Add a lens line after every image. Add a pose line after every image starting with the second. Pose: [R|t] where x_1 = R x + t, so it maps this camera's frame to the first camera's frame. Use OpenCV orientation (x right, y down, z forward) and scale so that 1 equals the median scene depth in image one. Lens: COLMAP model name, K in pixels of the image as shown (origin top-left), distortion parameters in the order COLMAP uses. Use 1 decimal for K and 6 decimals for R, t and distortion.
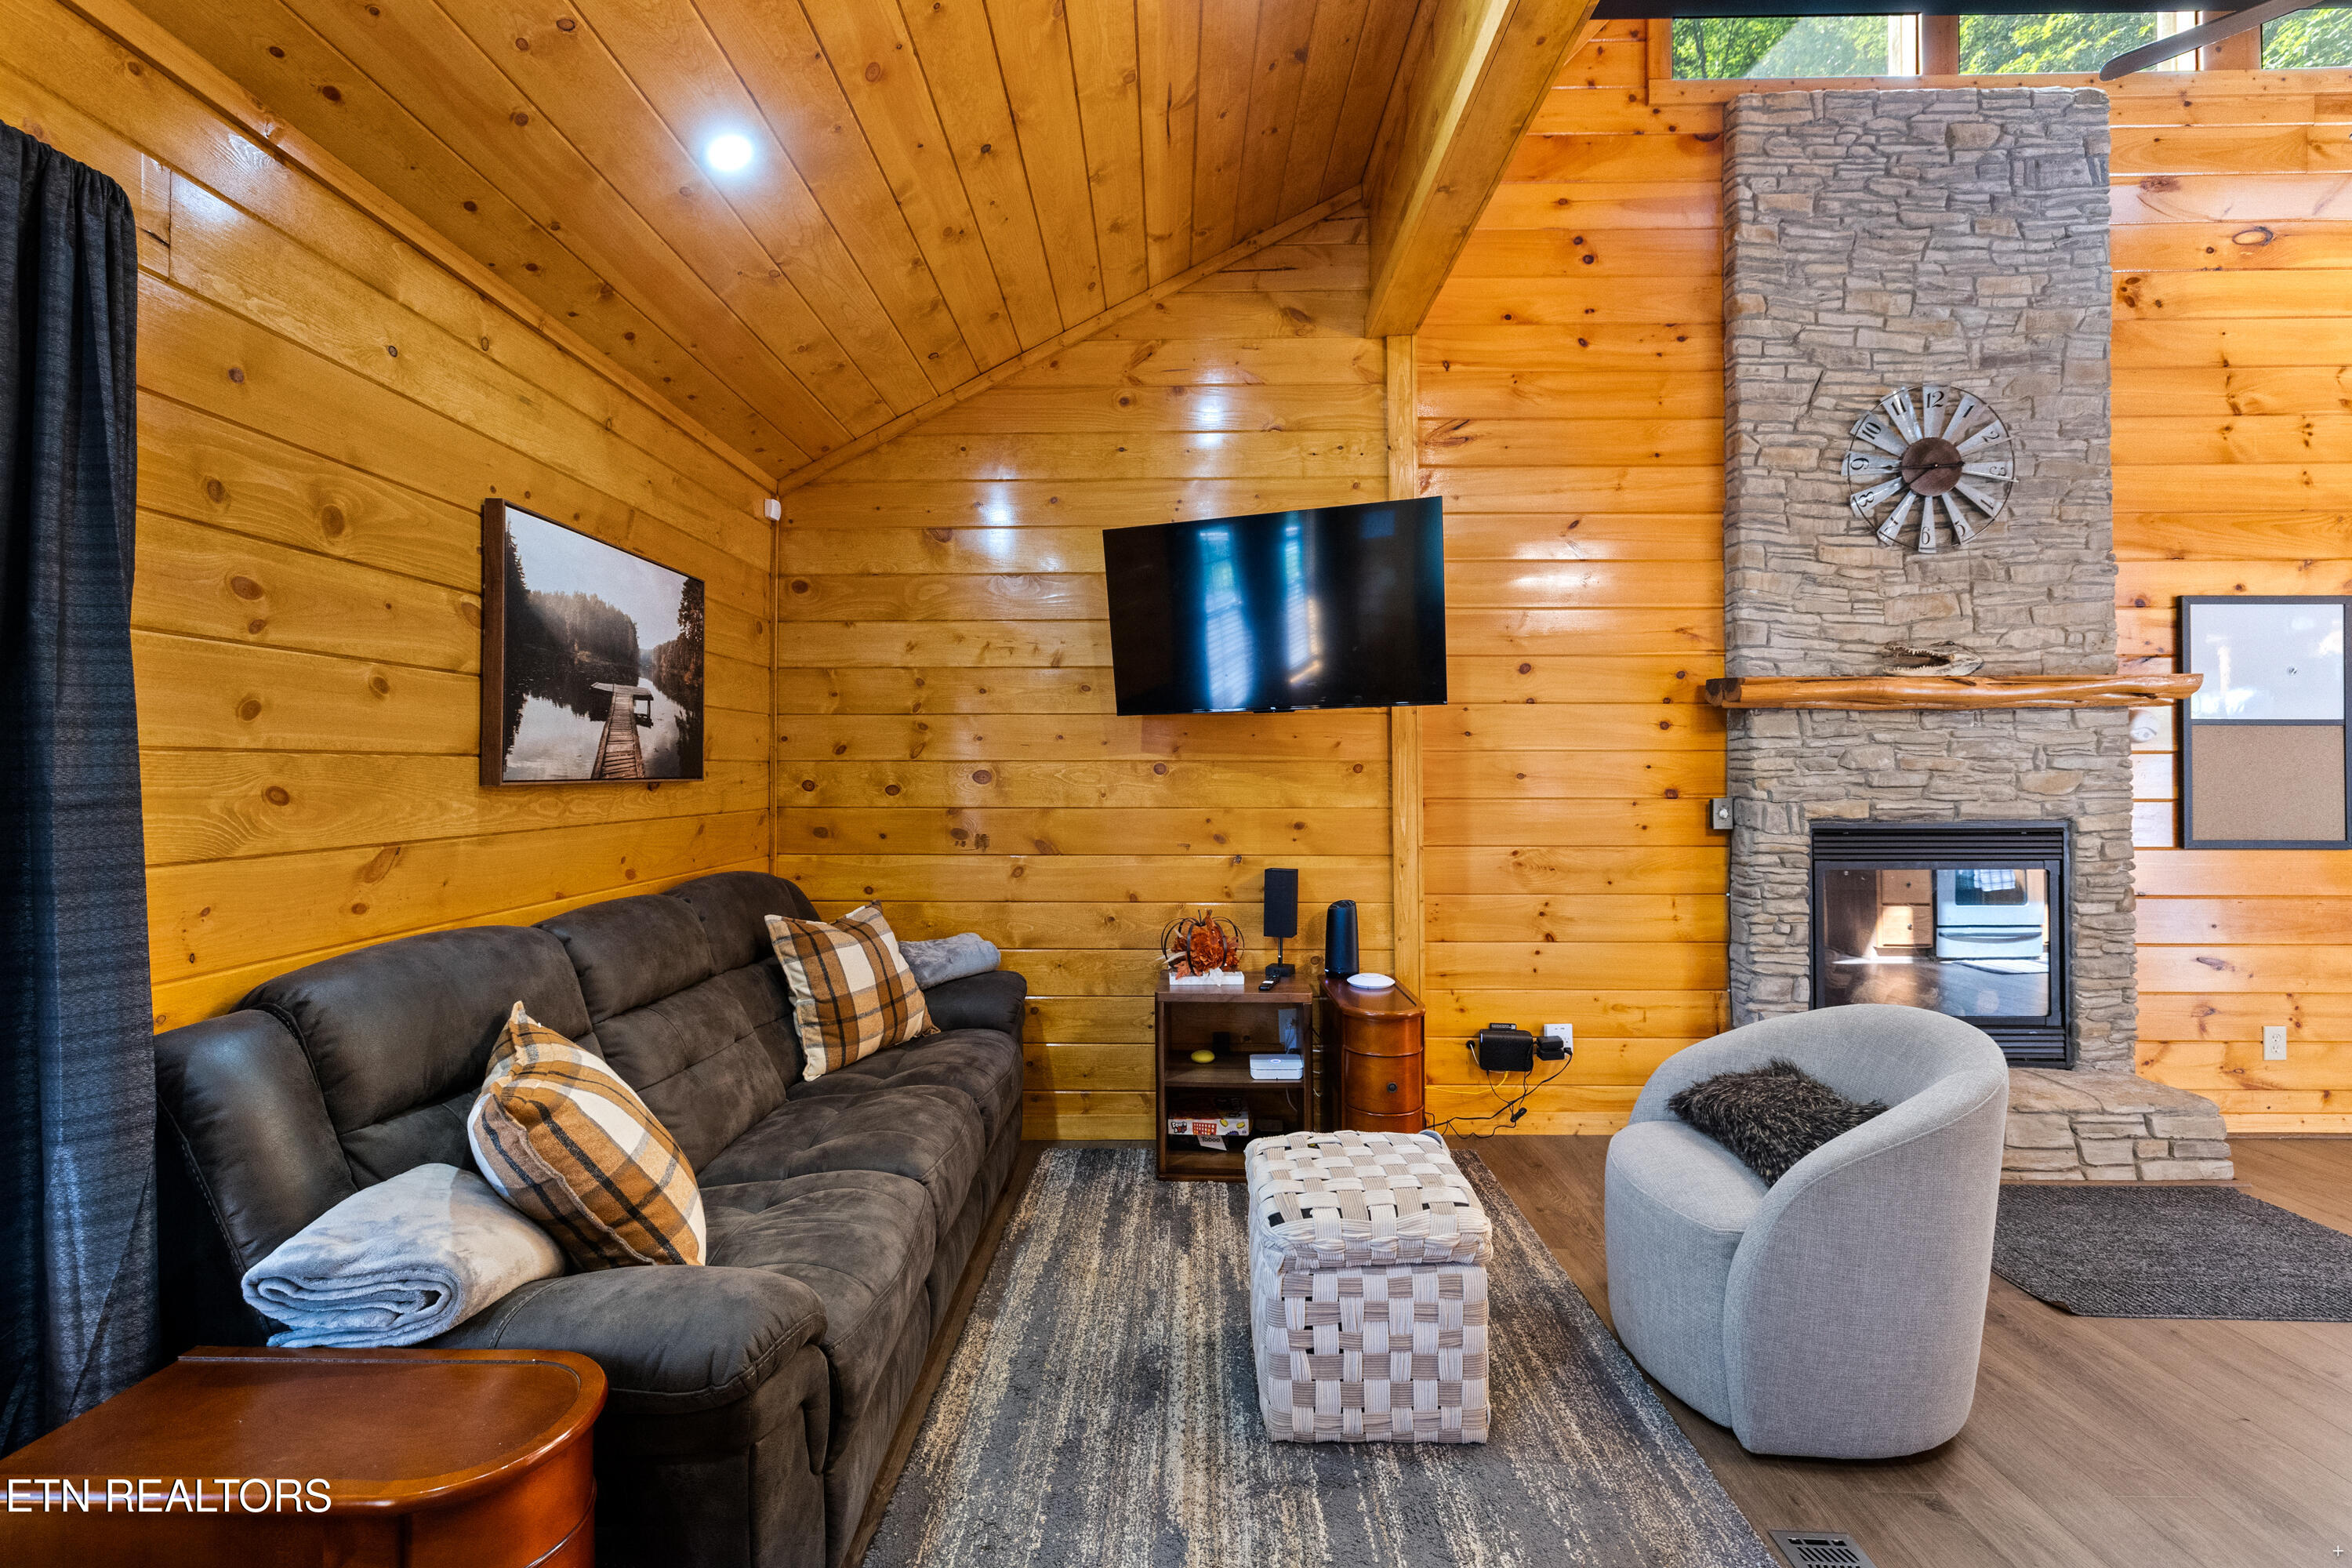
lens RADIAL K [[1020.2, 0, 1171.5], [0, 1020.2, 771.6], [0, 0, 1]] dist [0.000402, 0.000080]
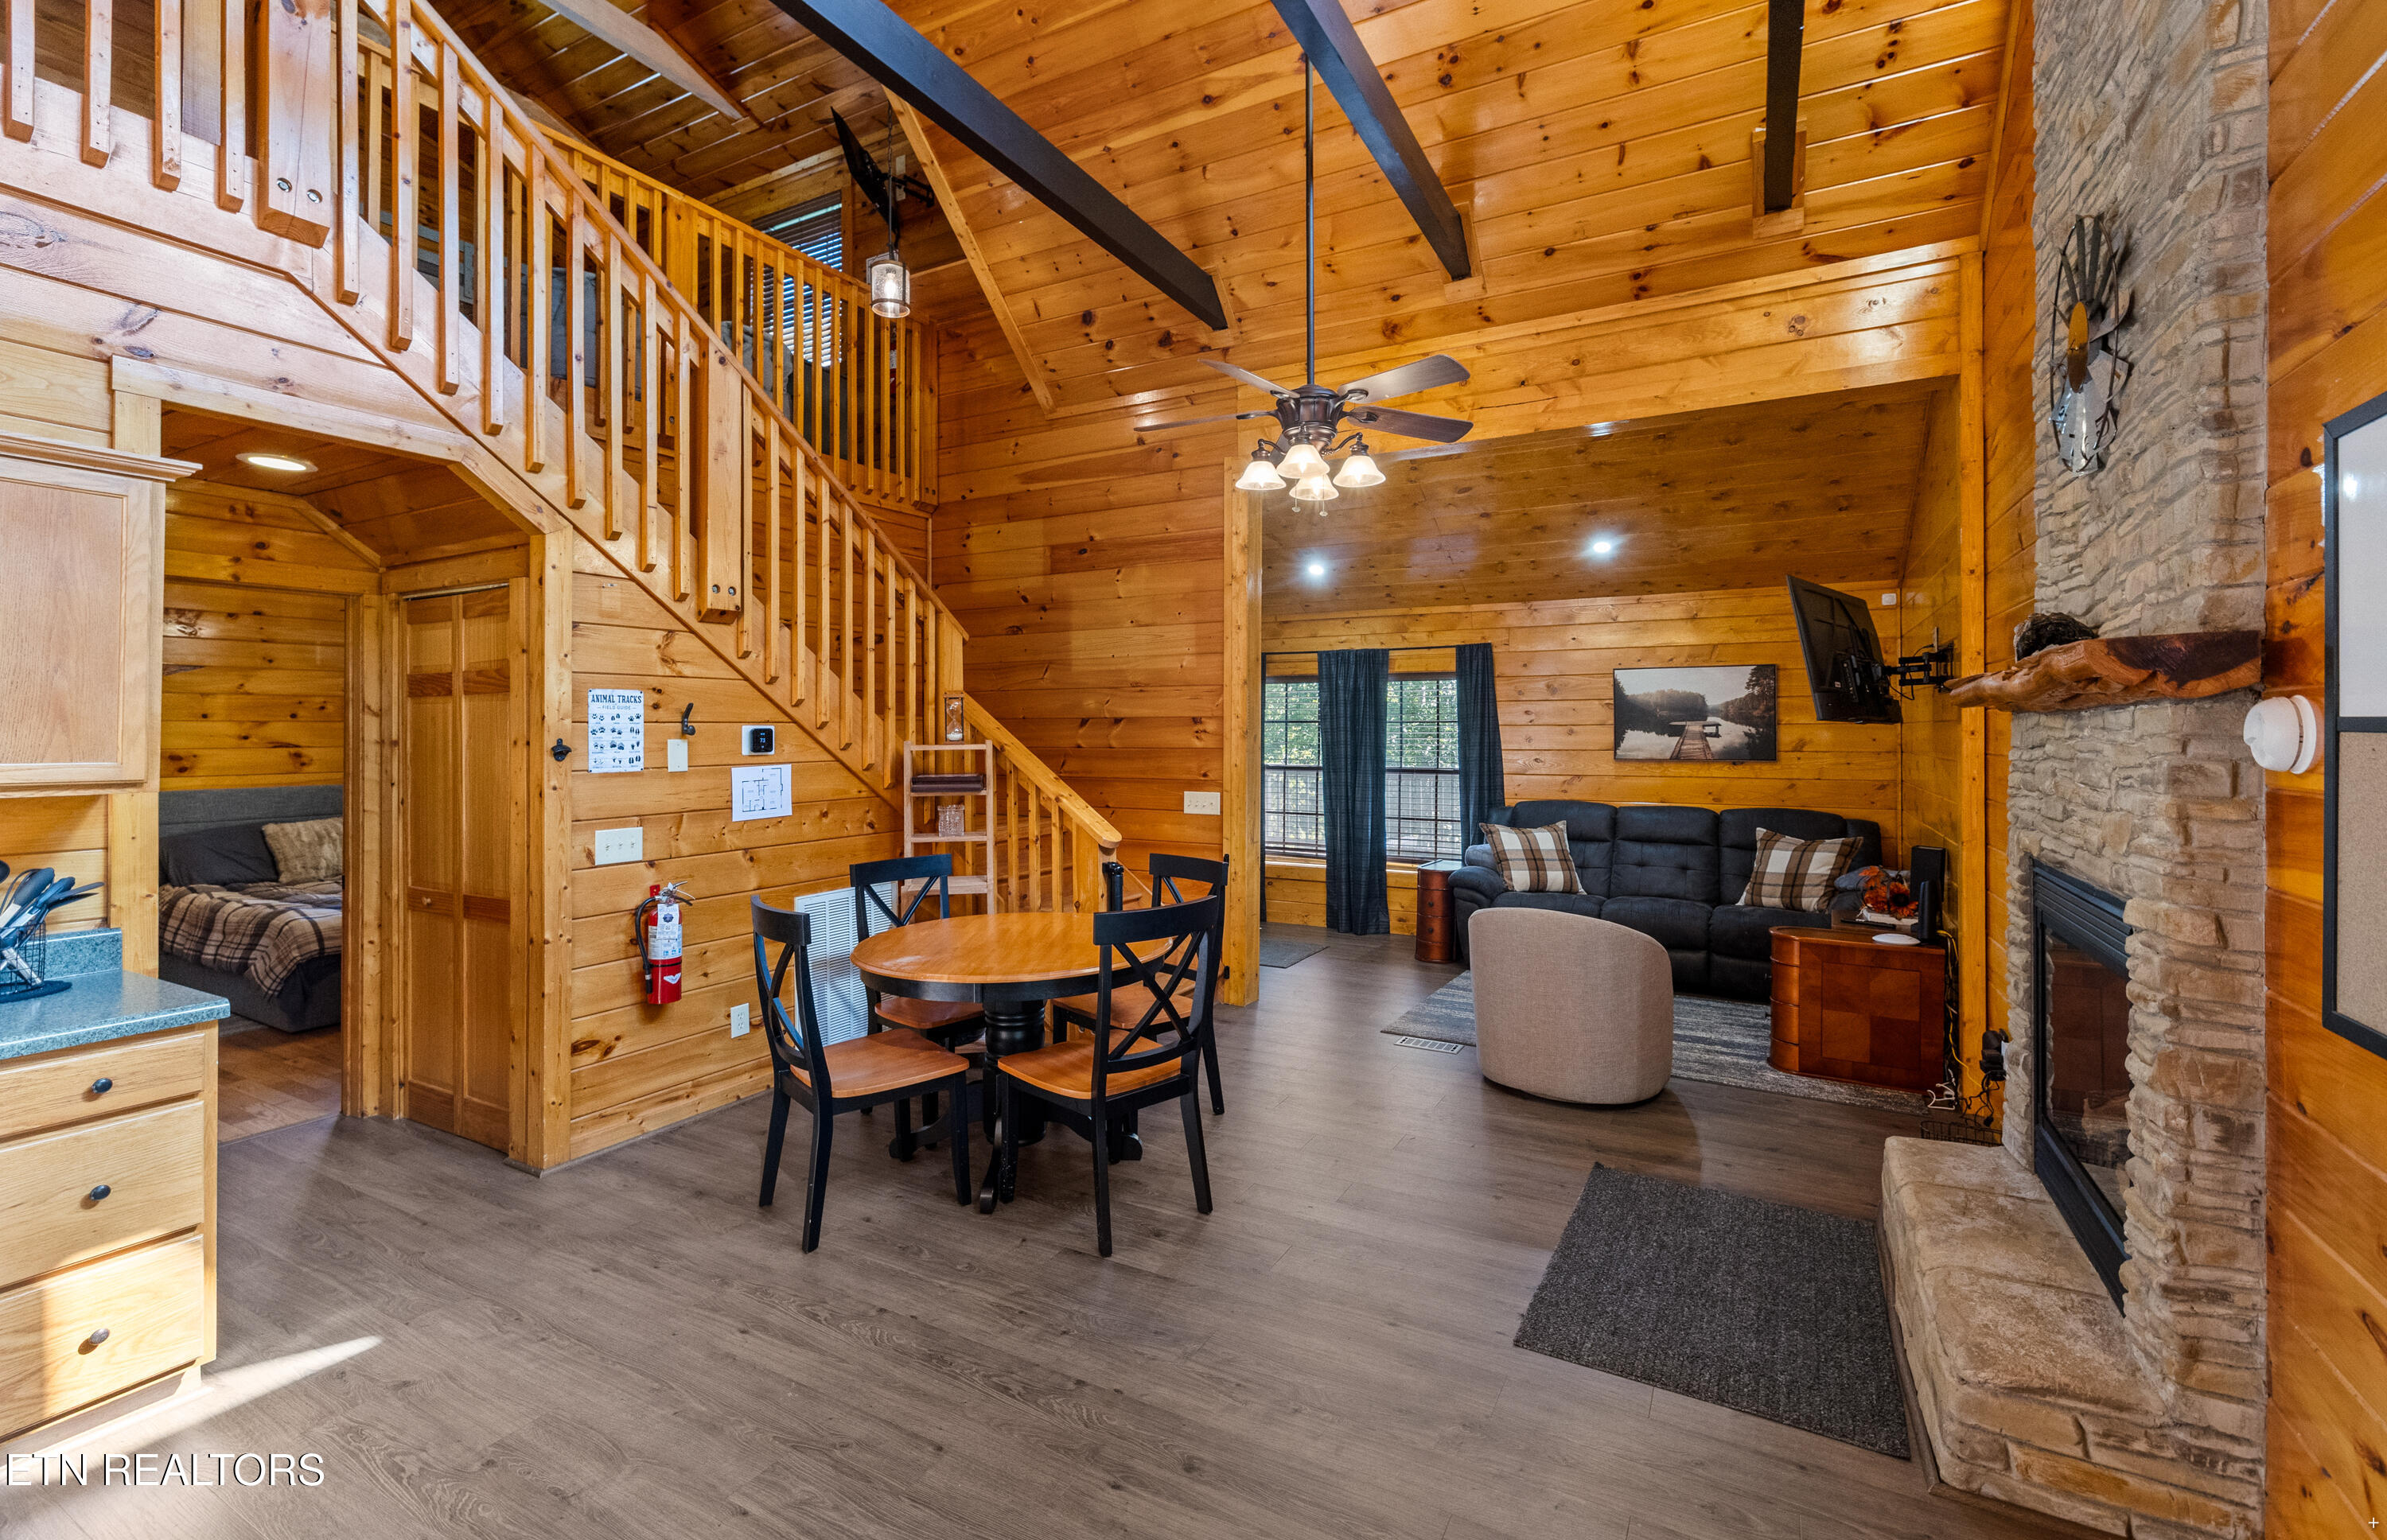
lens RADIAL K [[1016.6, 0, 1196.0], [0, 1016.6, 734.6], [0, 0, 1]] dist [0.002202, 0.000192]
pose [[-0.472453, 0.005099, -0.881341, 1.597000], [0.002245, 0.999987, 0.004582, -0.048566], [0.881353, 0.000186, -0.472459, 0.798458]]
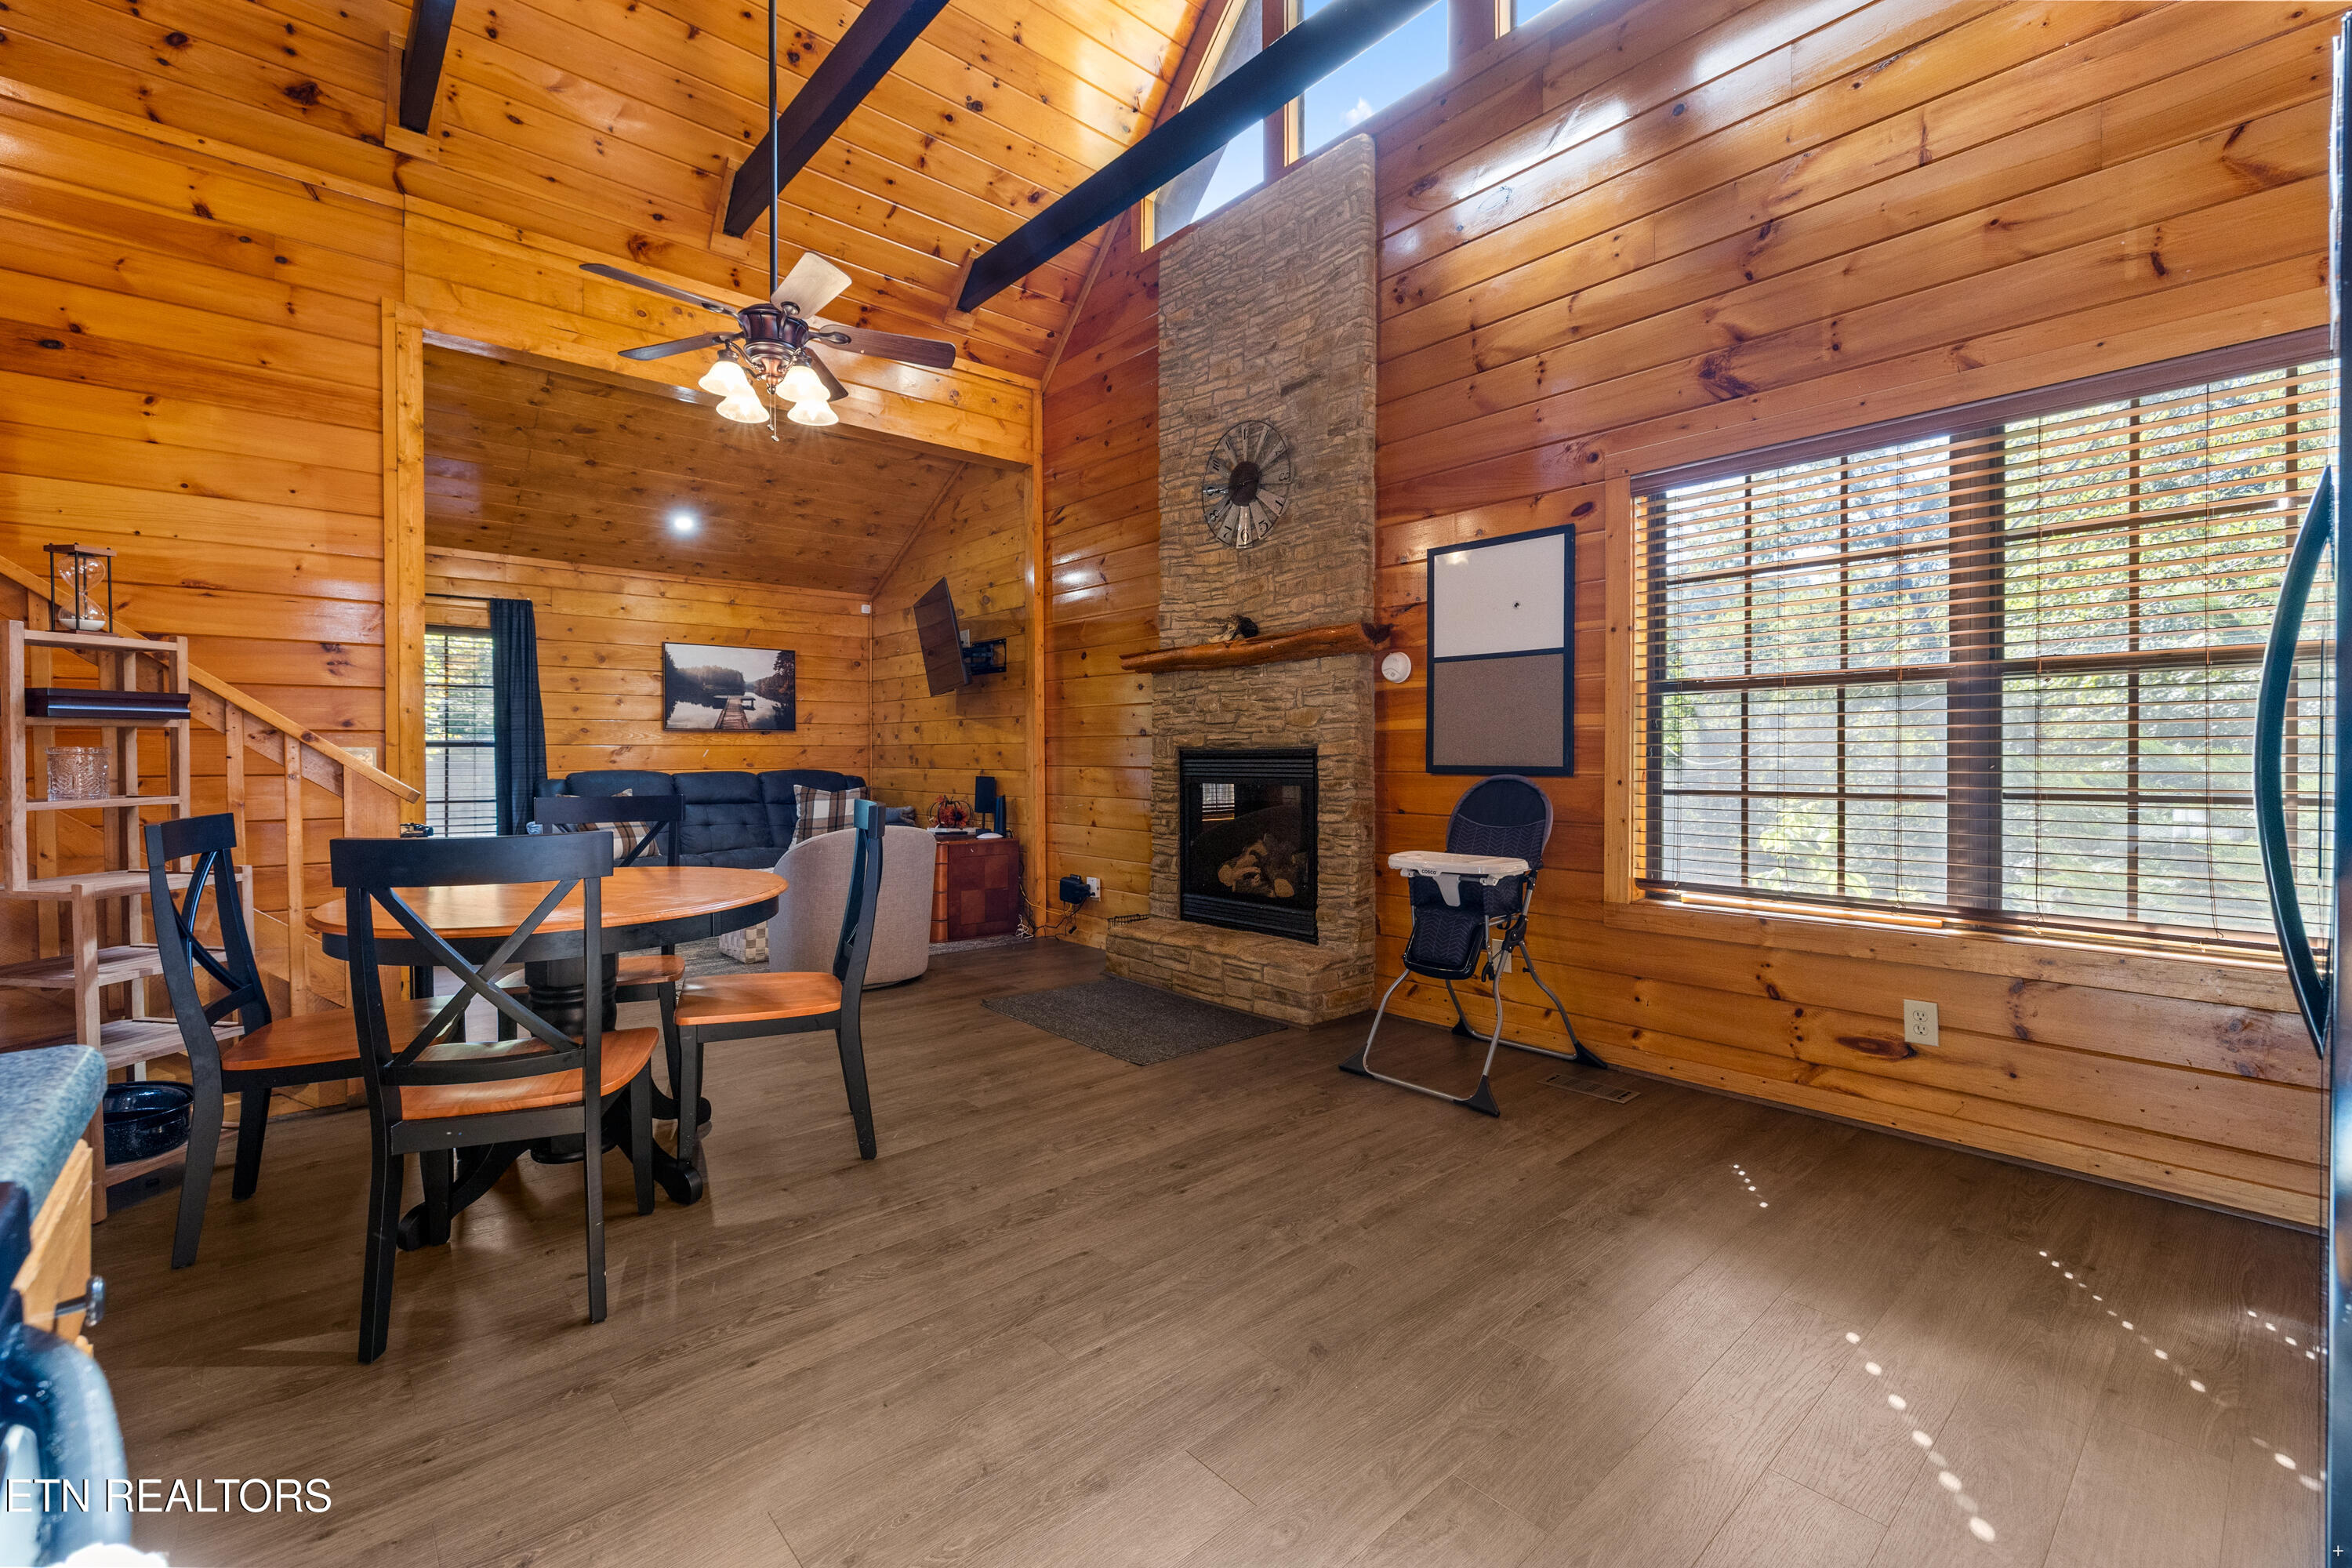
lens RADIAL K [[1002.8, 0, 1140.4], [0, 1002.8, 769.2], [0, 0, 1]] dist [-0.001738, -0.000528]
pose [[0.655684, 0.010910, -0.754957, 1.638219], [0.002425, 0.999860, 0.016555, 0.053403], [0.755032, -0.012686, 0.655565, 0.029707]]
